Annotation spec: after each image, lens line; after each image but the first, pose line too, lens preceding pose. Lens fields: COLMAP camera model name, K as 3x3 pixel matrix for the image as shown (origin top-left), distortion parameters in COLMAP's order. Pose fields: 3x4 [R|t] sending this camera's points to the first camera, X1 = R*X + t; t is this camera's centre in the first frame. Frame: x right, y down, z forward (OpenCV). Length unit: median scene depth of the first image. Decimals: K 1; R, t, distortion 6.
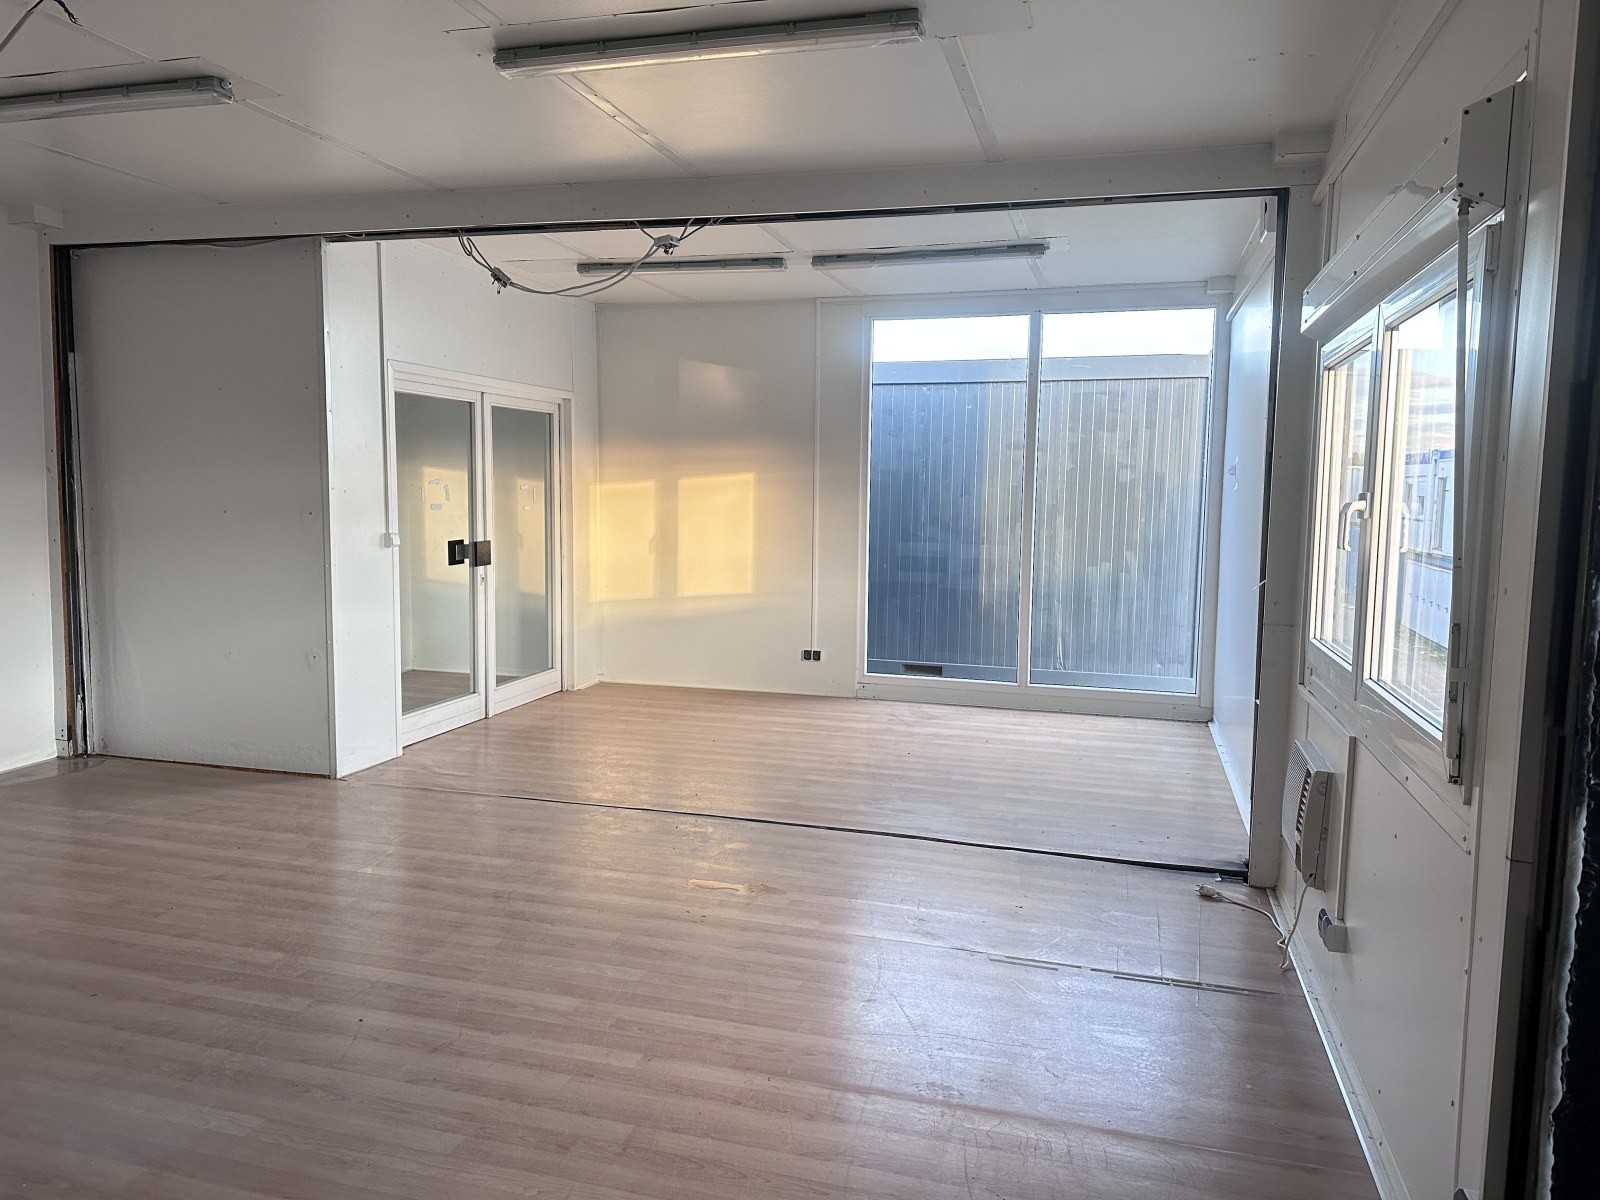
lens RADIAL K [[1110.6, 0, 803.3], [0, 1110.6, 593.9], [0, 0, 1]] dist [0.078904, -0.092243]
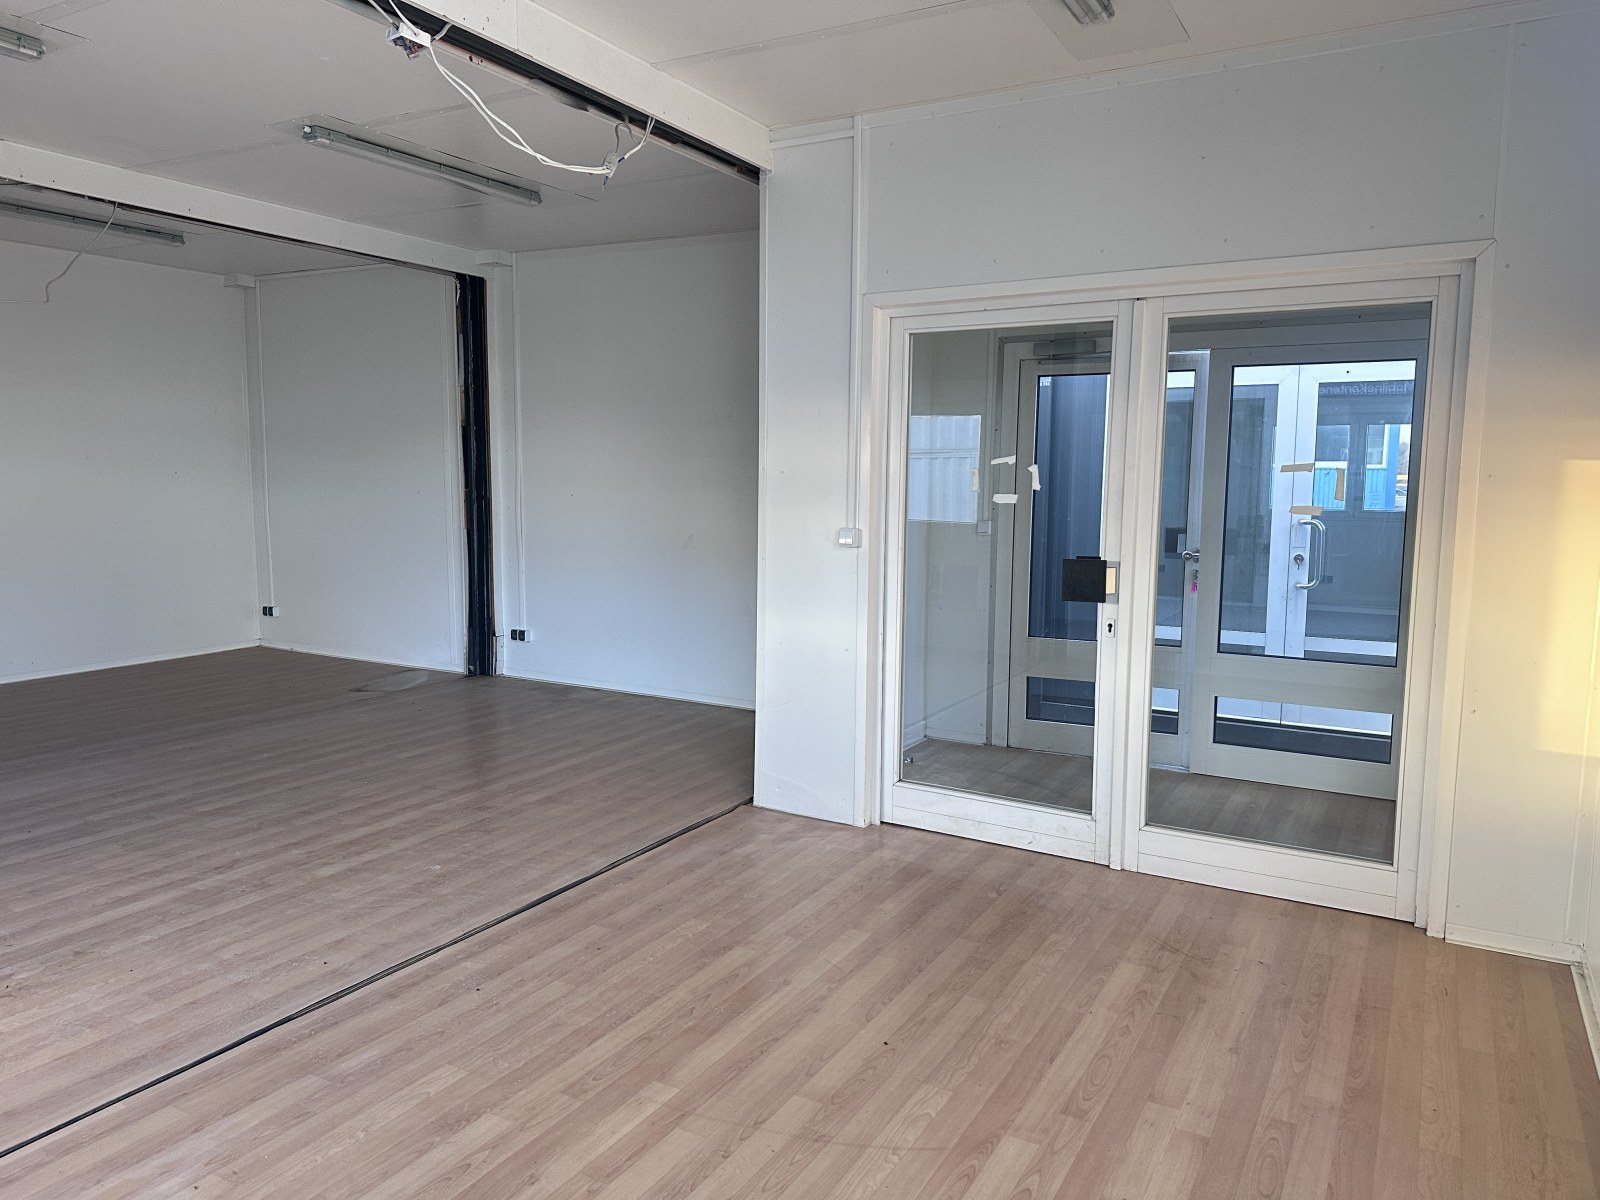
lens RADIAL K [[1110.6, 0, 792.4], [0, 1110.6, 587.6], [0, 0, 1]] dist [0.078904, -0.092243]
pose [[-0.247027, 0.082056, -0.965528, 0.411580], [-0.110311, 0.987549, 0.112150, -0.106339], [0.962709, 0.134212, -0.234899, 1.296132]]
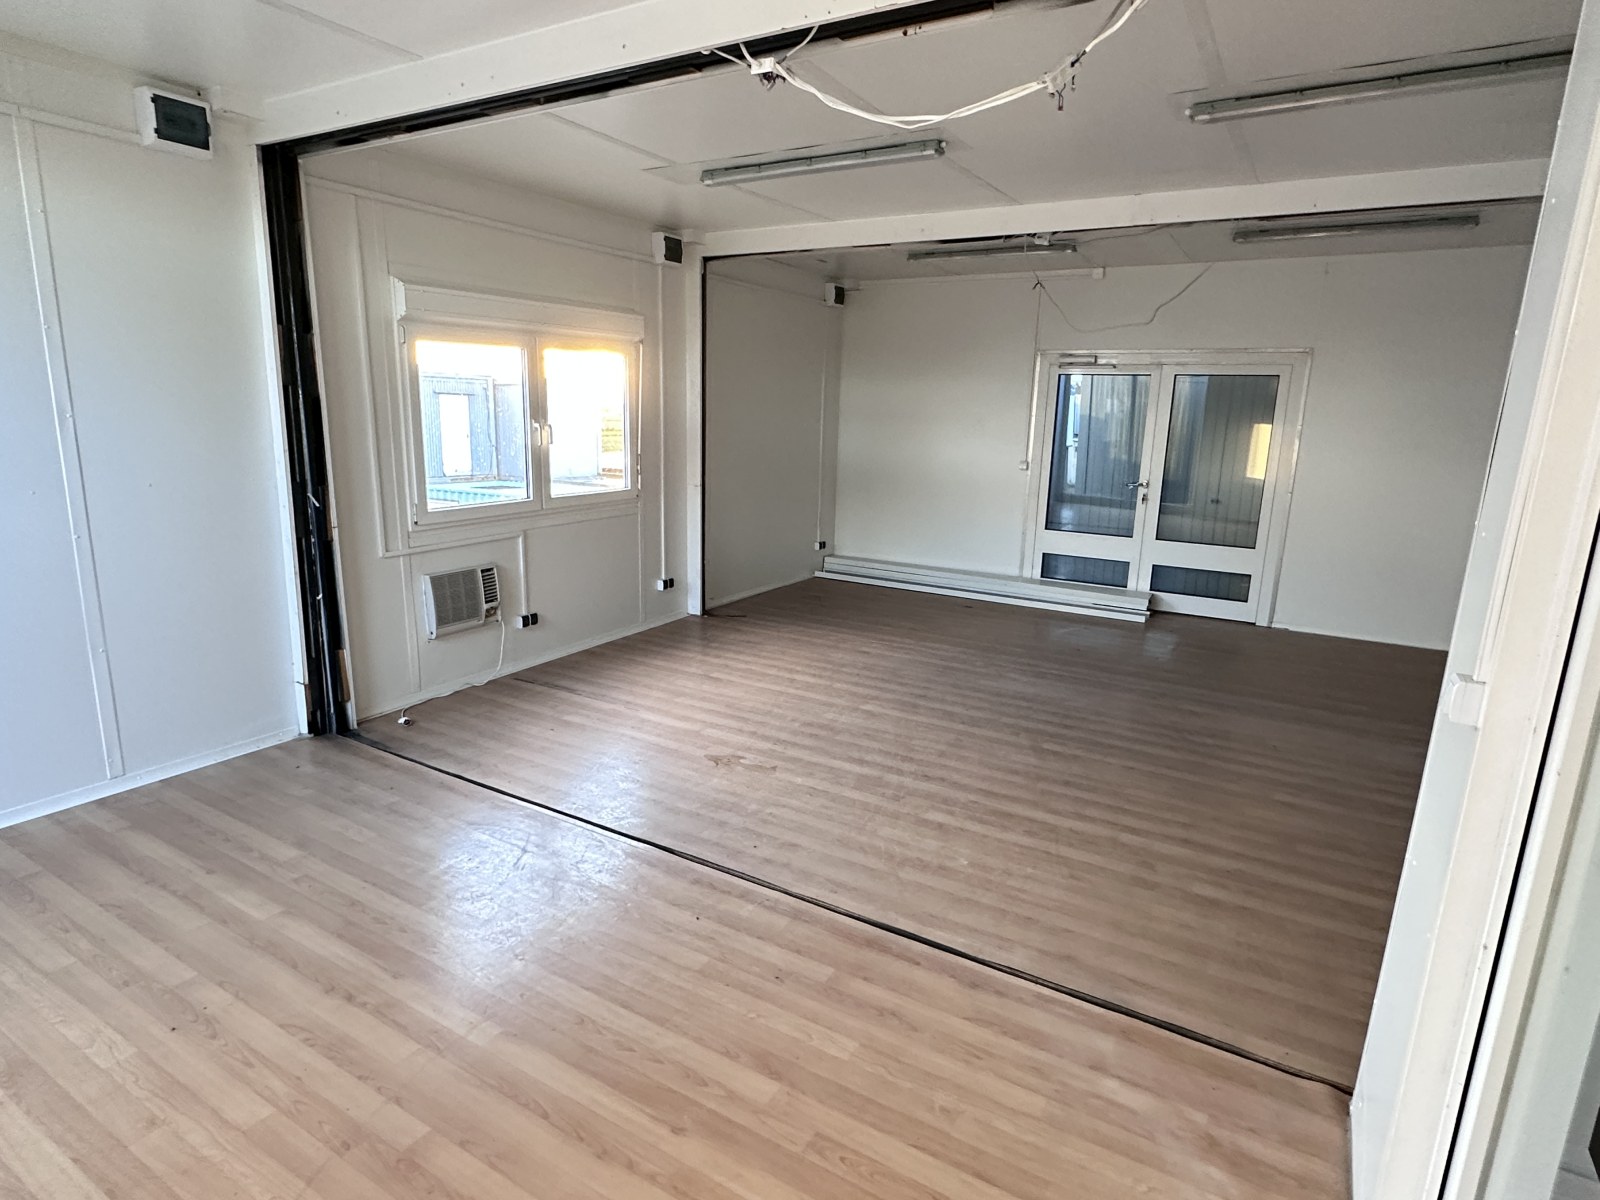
lens RADIAL K [[876.4, 0, 792.0], [0, 876.4, 599.8], [0, 0, 1]] dist [0.002288, 0.000054]
pose [[-0.964263, -0.100187, 0.245274, -0.269259], [-0.018400, 0.948835, 0.315235, -0.173937], [-0.264307, 0.299456, -0.916770, 1.451310]]
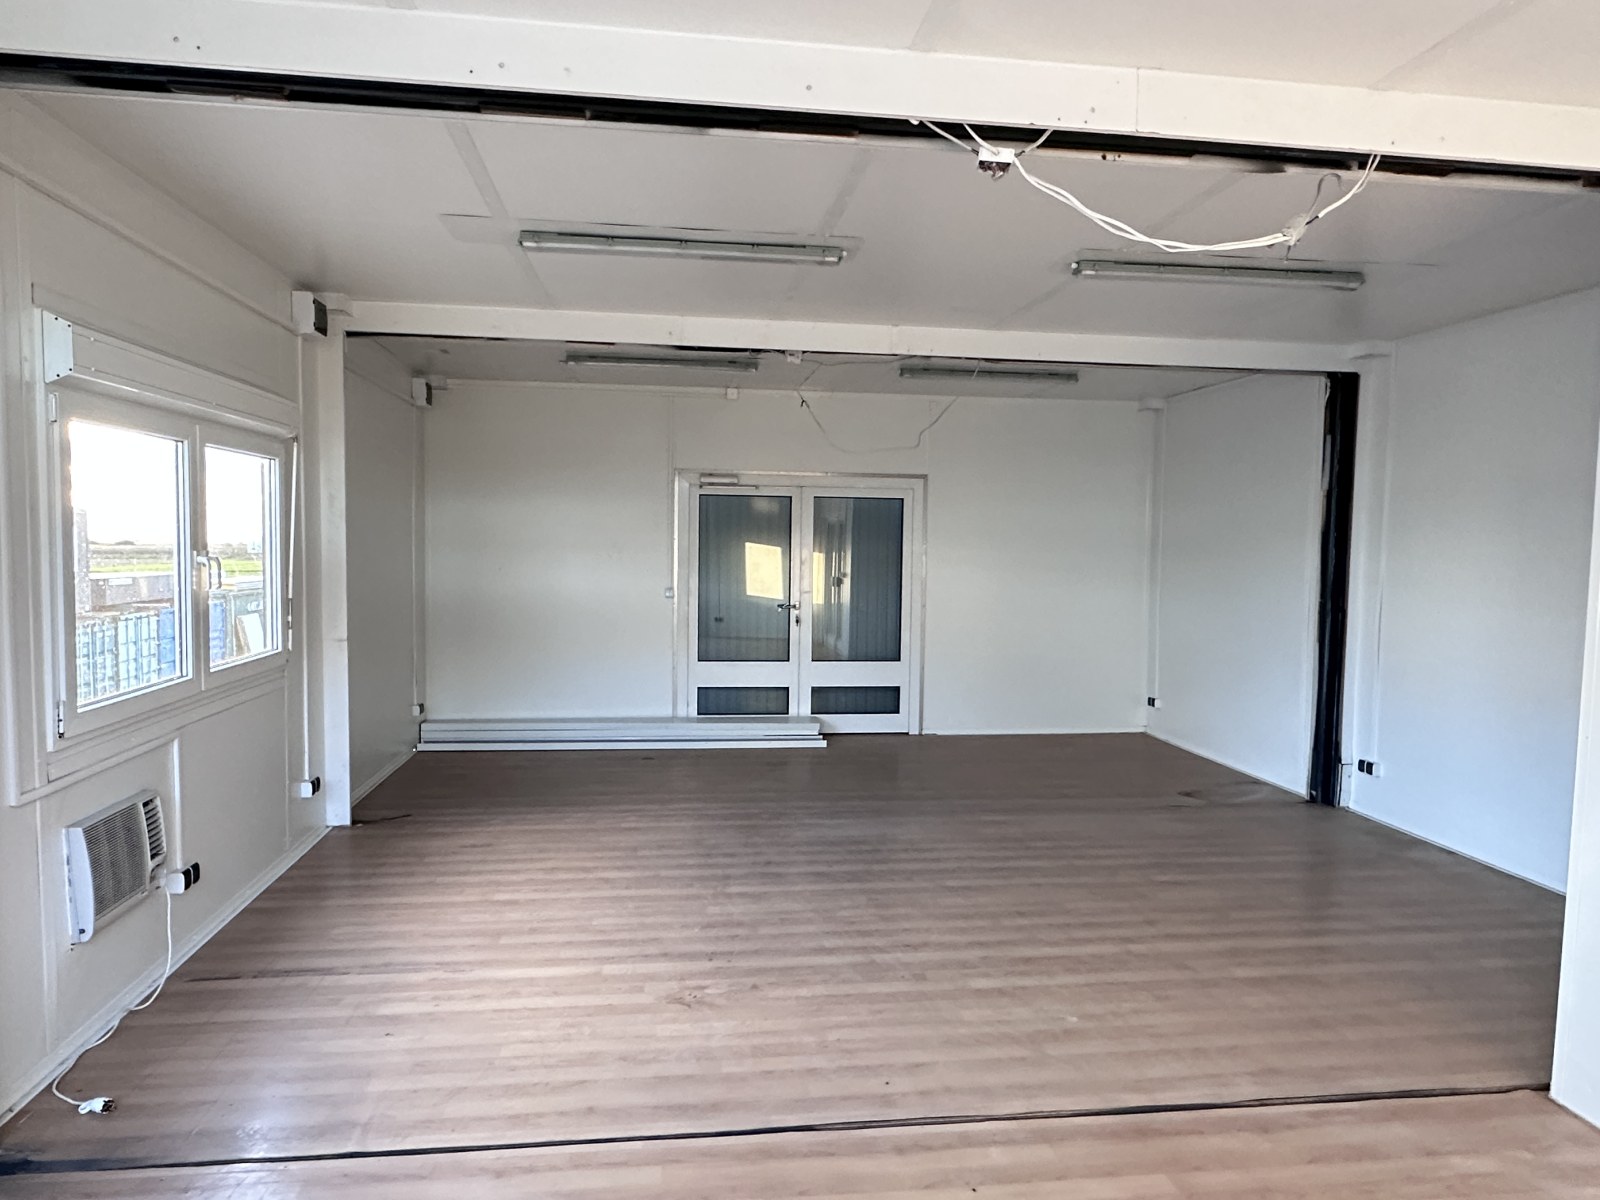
lens RADIAL K [[1000.1, 0, 791.1], [0, 1000.1, 601.5], [0, 0, 1]] dist [0.000662, -0.000388]
pose [[-0.919989, -0.010468, -0.391805, 0.164671], [-0.071596, 0.987312, 0.141734, -0.145116], [0.385350, 0.158446, -0.909066, 1.375249]]
